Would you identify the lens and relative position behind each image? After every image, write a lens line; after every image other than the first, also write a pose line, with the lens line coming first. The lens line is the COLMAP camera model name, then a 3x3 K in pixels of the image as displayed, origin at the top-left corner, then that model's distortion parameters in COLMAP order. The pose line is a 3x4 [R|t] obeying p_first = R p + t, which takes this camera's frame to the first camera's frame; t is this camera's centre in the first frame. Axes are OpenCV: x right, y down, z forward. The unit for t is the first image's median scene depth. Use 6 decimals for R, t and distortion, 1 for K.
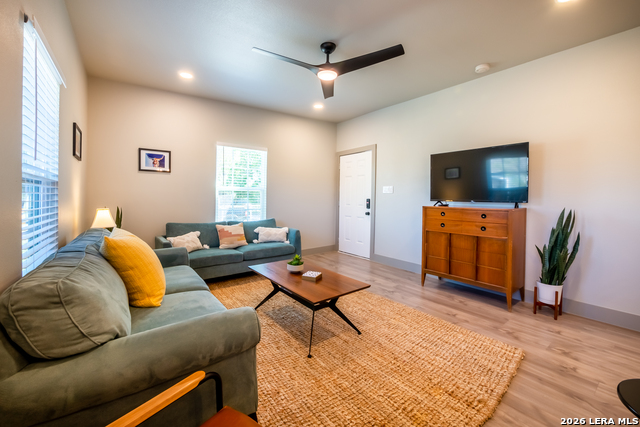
lens RADIAL K [[263.9, 0, 318.5], [0, 263.9, 200.7], [0, 0, 1]] dist [-0.003293, 0.000006]
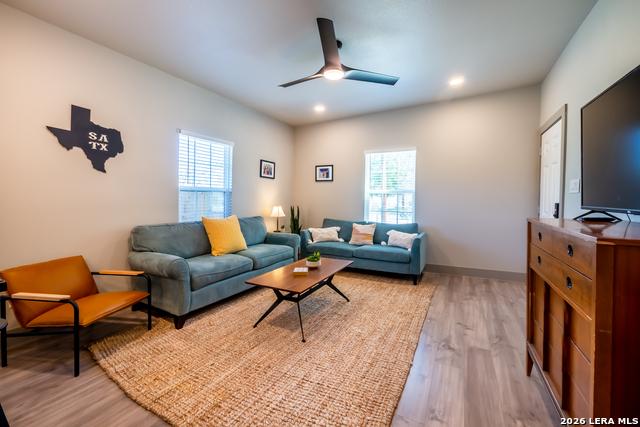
lens RADIAL K [[263.9, 0, 318.5], [0, 263.9, 200.7], [0, 0, 1]] dist [-0.003293, 0.000006]
pose [[0.417435, 0.005031, -0.908693, 0.639214], [-0.017140, 0.999850, -0.002339, -0.002887], [0.908545, 0.016552, 0.417459, 0.391084]]
